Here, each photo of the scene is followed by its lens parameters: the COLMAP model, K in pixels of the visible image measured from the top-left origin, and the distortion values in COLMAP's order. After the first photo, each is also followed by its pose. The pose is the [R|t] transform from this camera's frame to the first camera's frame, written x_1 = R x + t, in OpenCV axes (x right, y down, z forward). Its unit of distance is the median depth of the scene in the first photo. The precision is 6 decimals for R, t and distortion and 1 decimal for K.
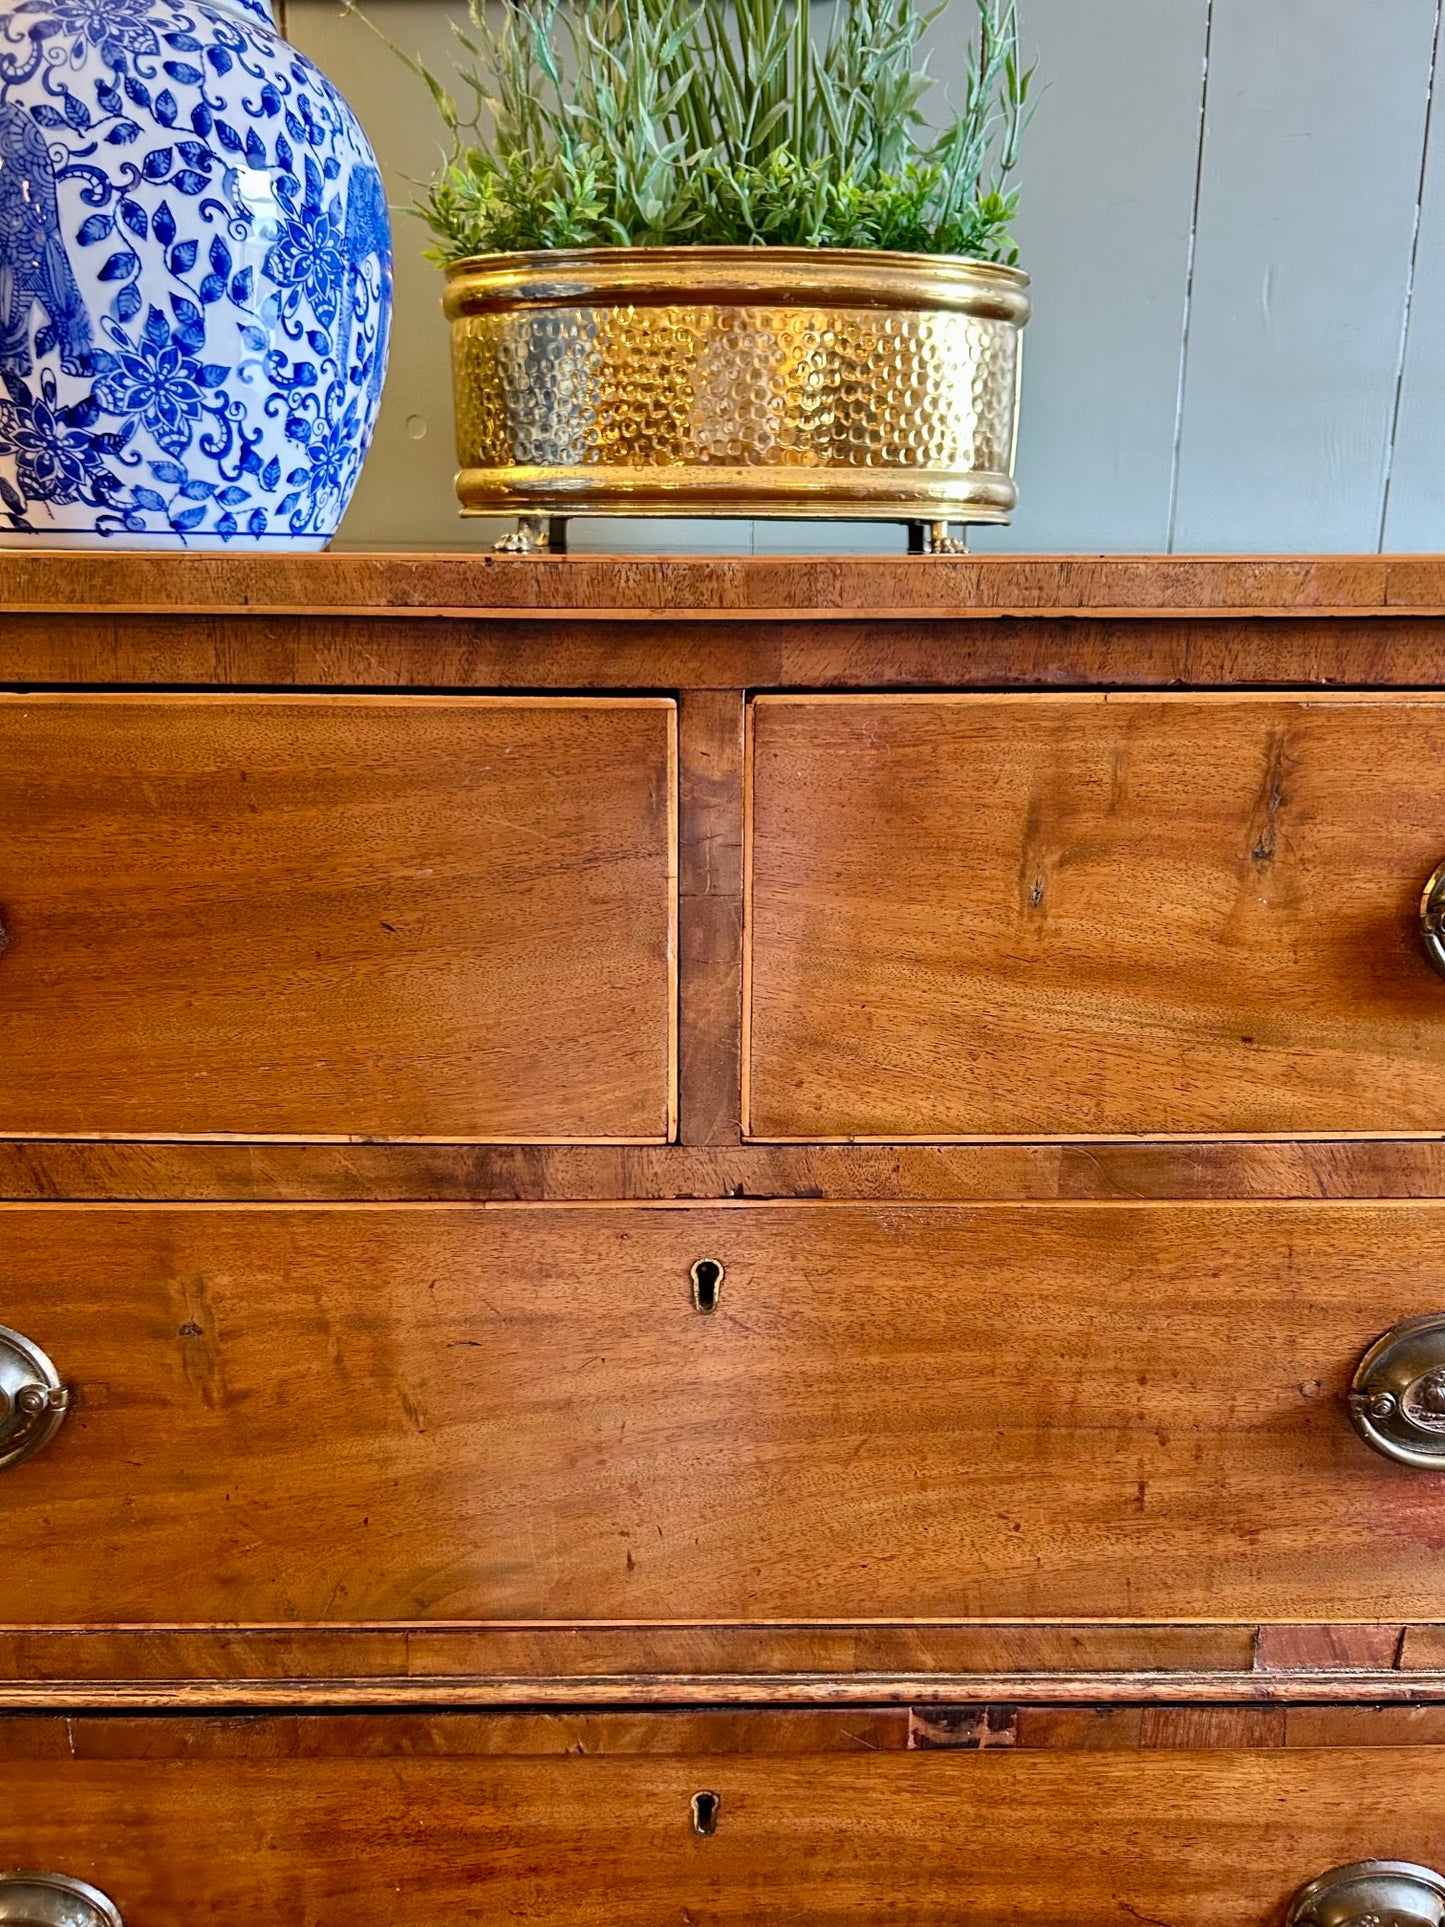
lens RADIAL K [[1461.2, 0, 737.0], [0, 1461.2, 957.8], [0, 0, 1]] dist [0.045249, -0.063172]
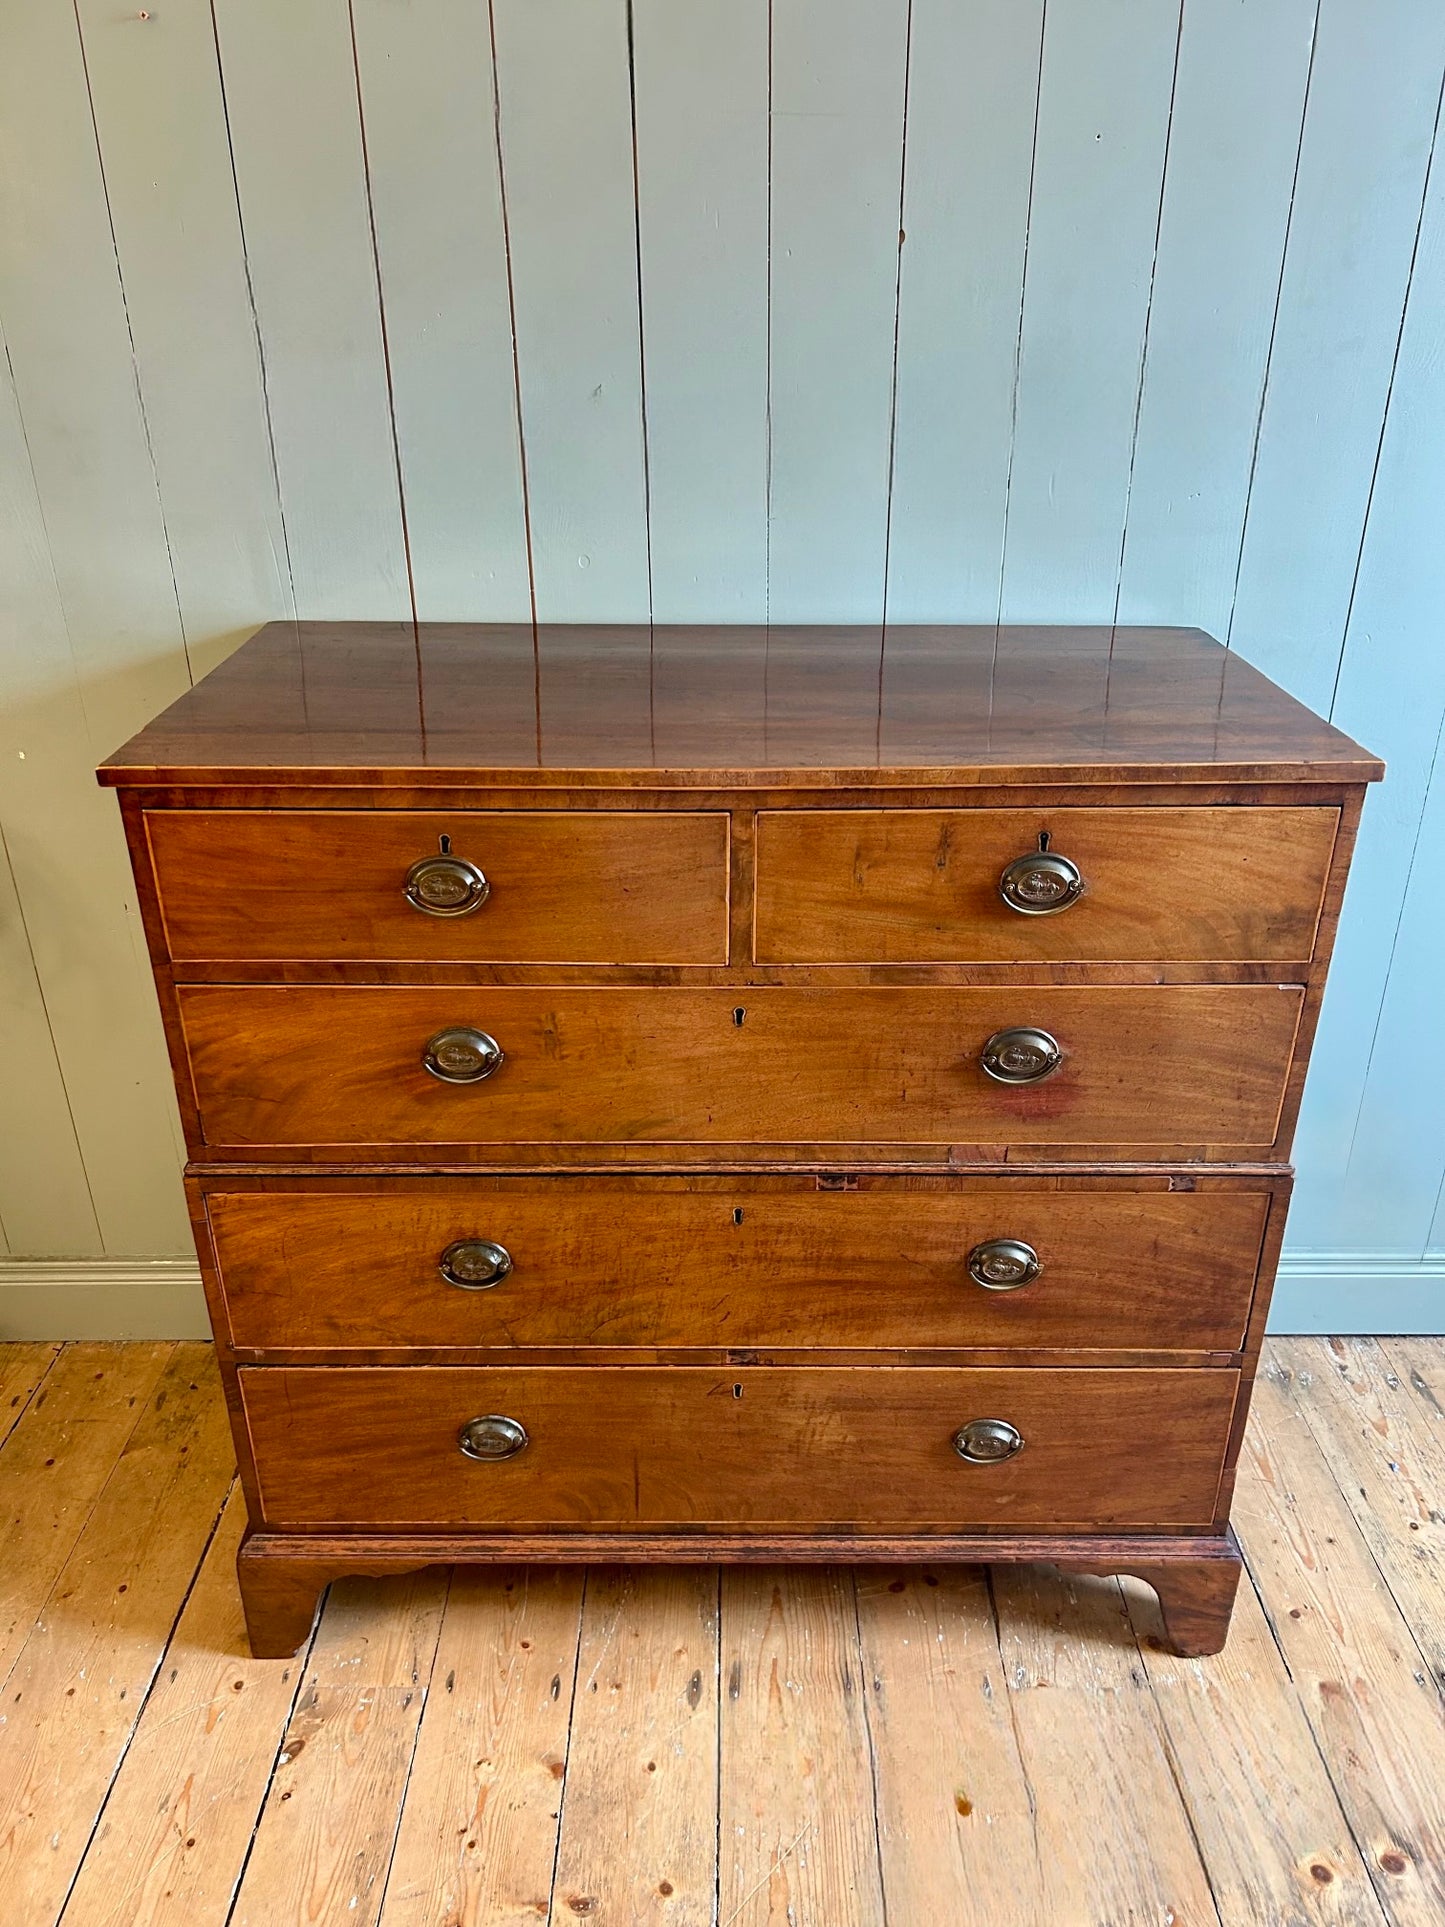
lens RADIAL K [[1461.2, 0, 725.7], [0, 1461.2, 985.1], [0, 0, 1]] dist [0.045249, -0.063172]
pose [[0.999904, 0.001506, -0.013779, -0.008937], [0.001127, 0.981965, 0.189057, -0.318095], [0.013815, -0.189054, 0.981869, -1.513683]]
